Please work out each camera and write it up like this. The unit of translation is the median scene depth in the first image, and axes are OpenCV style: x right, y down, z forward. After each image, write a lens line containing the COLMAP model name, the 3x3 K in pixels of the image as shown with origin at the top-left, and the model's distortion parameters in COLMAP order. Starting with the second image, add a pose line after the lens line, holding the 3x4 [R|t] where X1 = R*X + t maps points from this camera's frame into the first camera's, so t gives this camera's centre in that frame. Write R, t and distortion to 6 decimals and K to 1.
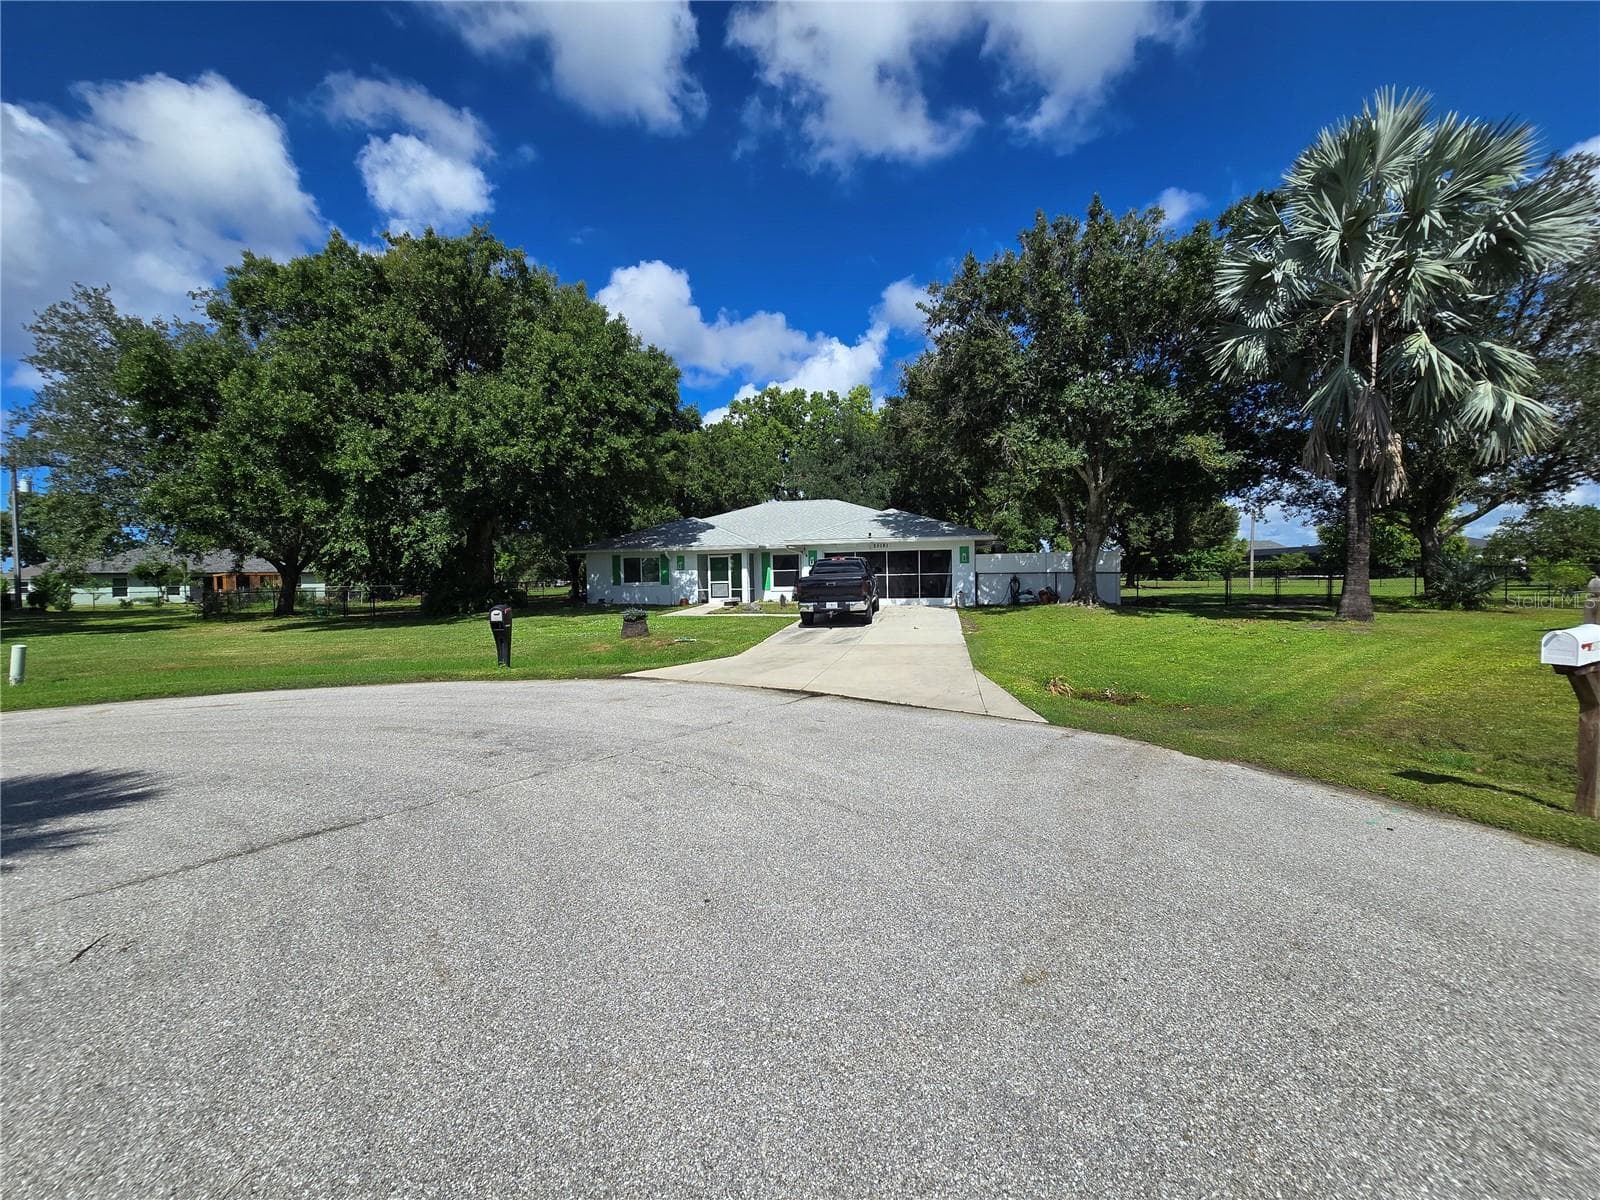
lens RADIAL K [[665.7, 0, 783.0], [0, 665.7, 598.0], [0, 0, 1]] dist [-0.001861, 0.000327]
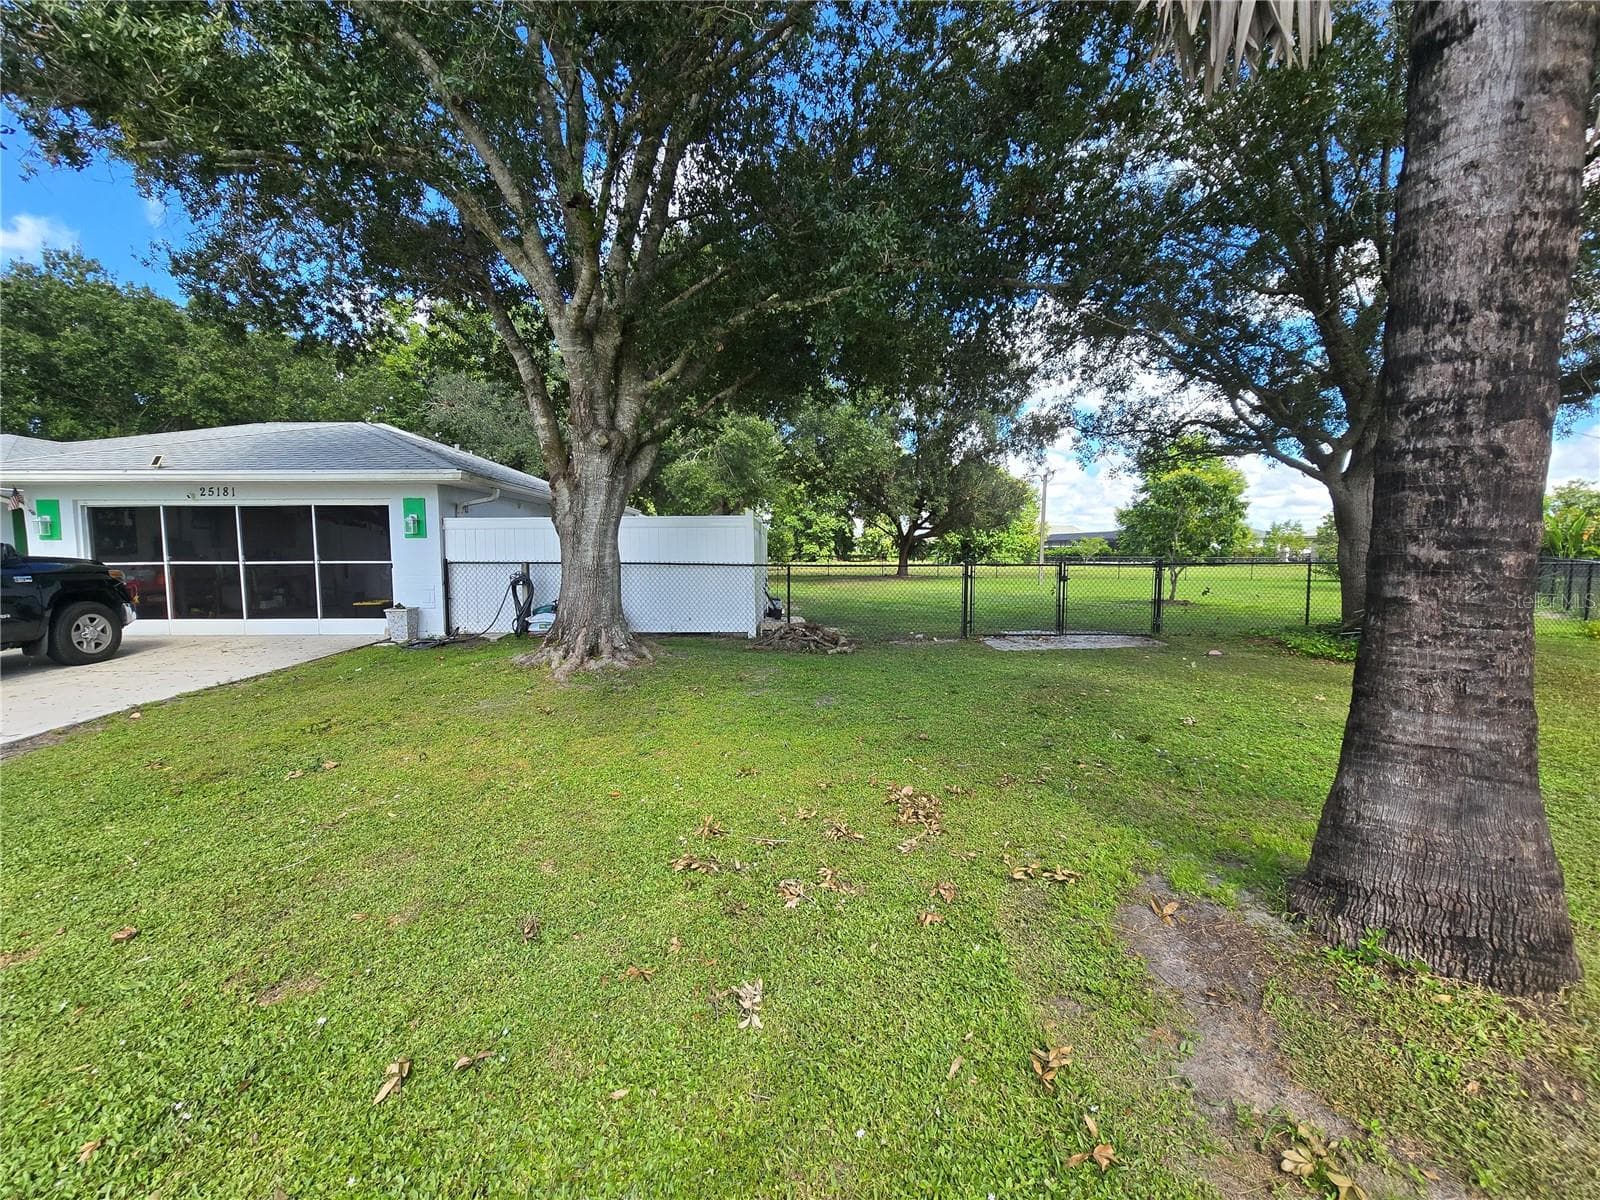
lens RADIAL K [[665.7, 0, 783.0], [0, 665.7, 598.0], [0, 0, 1]] dist [-0.001861, 0.000327]
pose [[0.975652, 0.000971, 0.219321, 0.396542], [-0.008256, 0.999444, 0.032306, -0.028107], [-0.219168, -0.033330, 0.975118, 0.516735]]
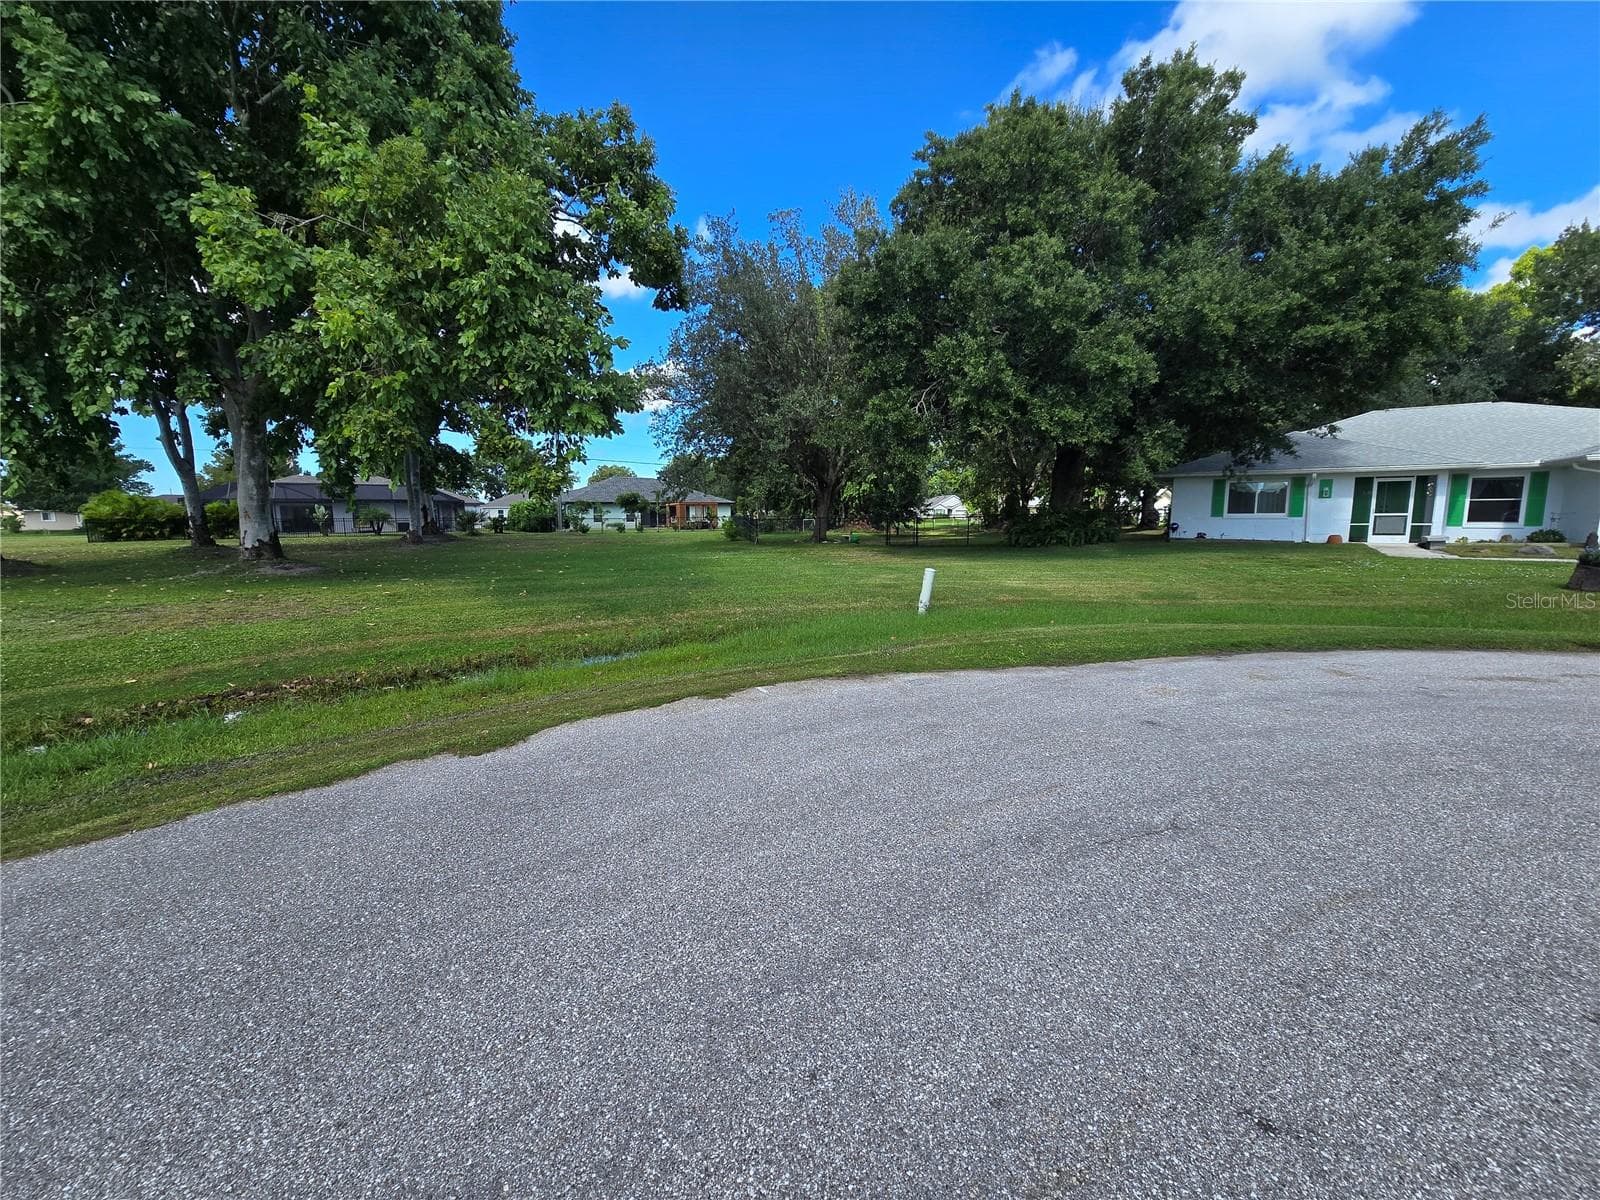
lens RADIAL K [[665.7, 0, 783.0], [0, 665.7, 598.0], [0, 0, 1]] dist [-0.001861, 0.000327]
pose [[0.932042, 0.056204, -0.357965, -0.520960], [-0.021878, 0.994824, 0.099232, 0.012596], [0.361689, -0.084657, 0.928447, 0.049925]]
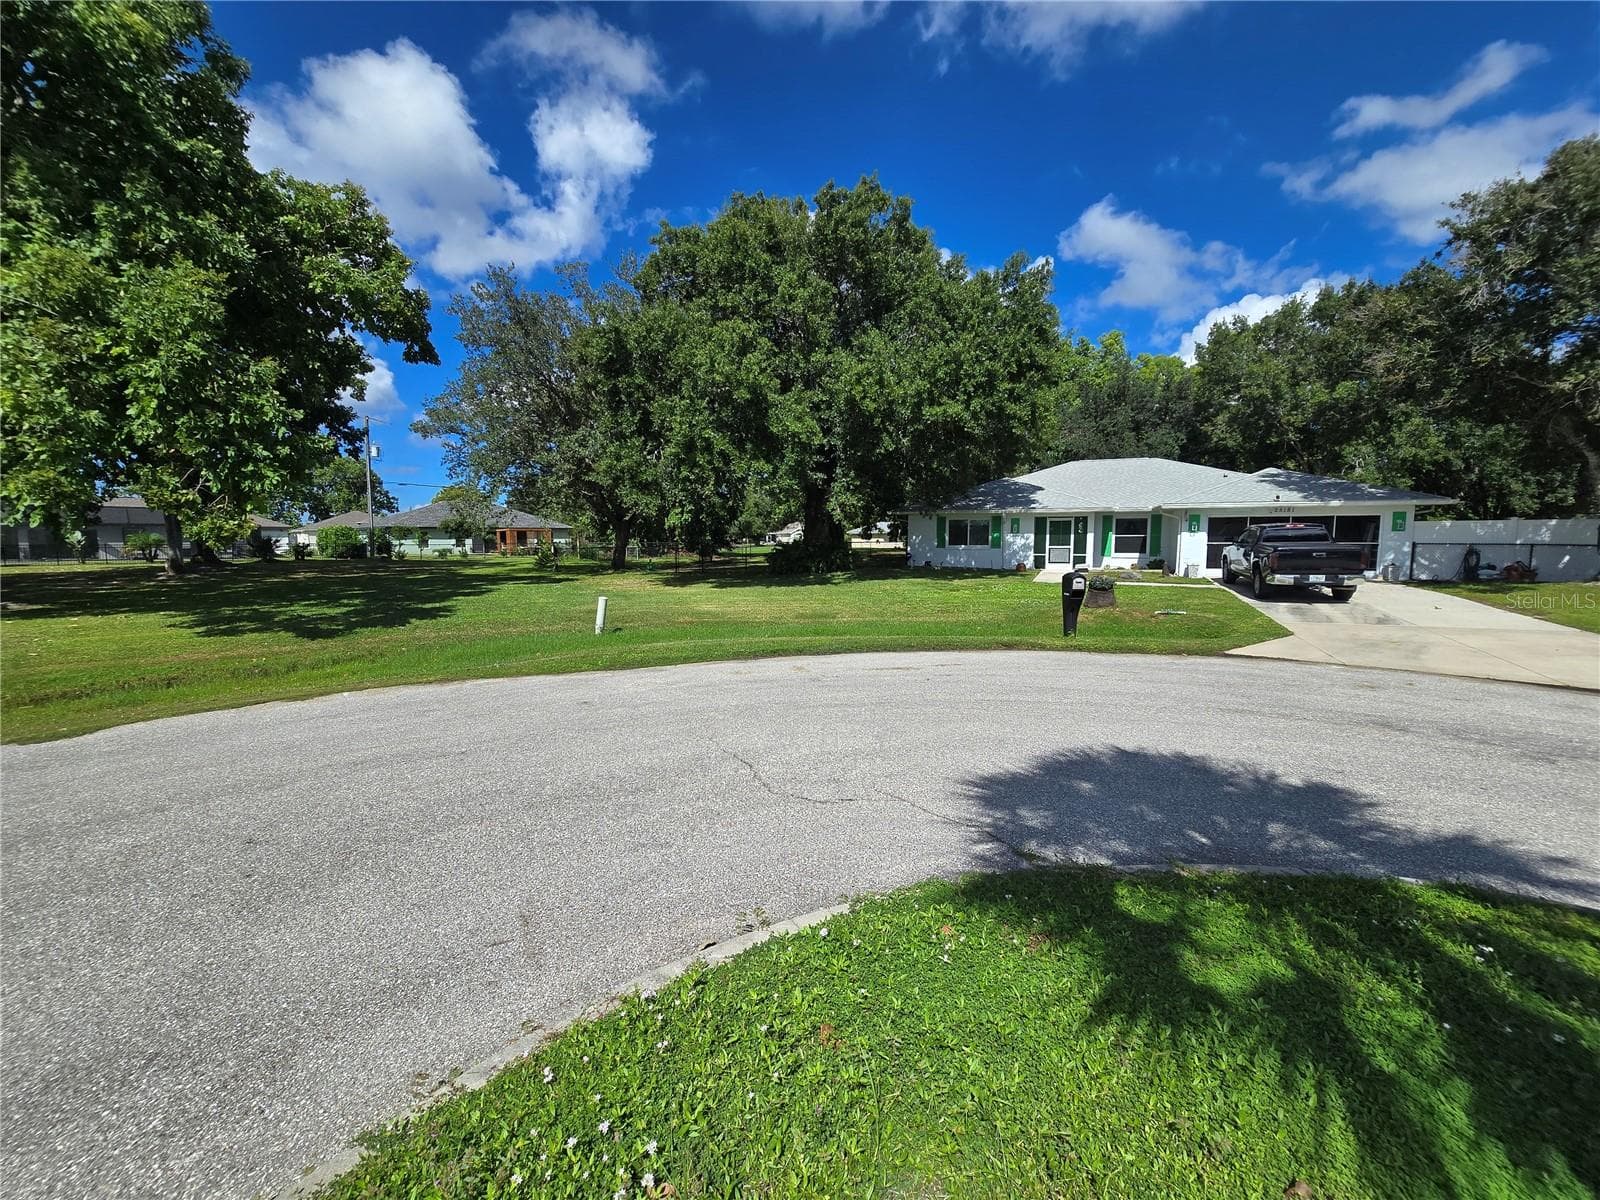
lens RADIAL K [[665.7, 0, 783.0], [0, 665.7, 598.0], [0, 0, 1]] dist [-0.001861, 0.000327]
pose [[0.981343, 0.033435, -0.189338, -0.337931], [-0.021840, 0.997775, 0.063001, -0.002443], [0.191023, -0.057690, 0.979889, -0.007881]]
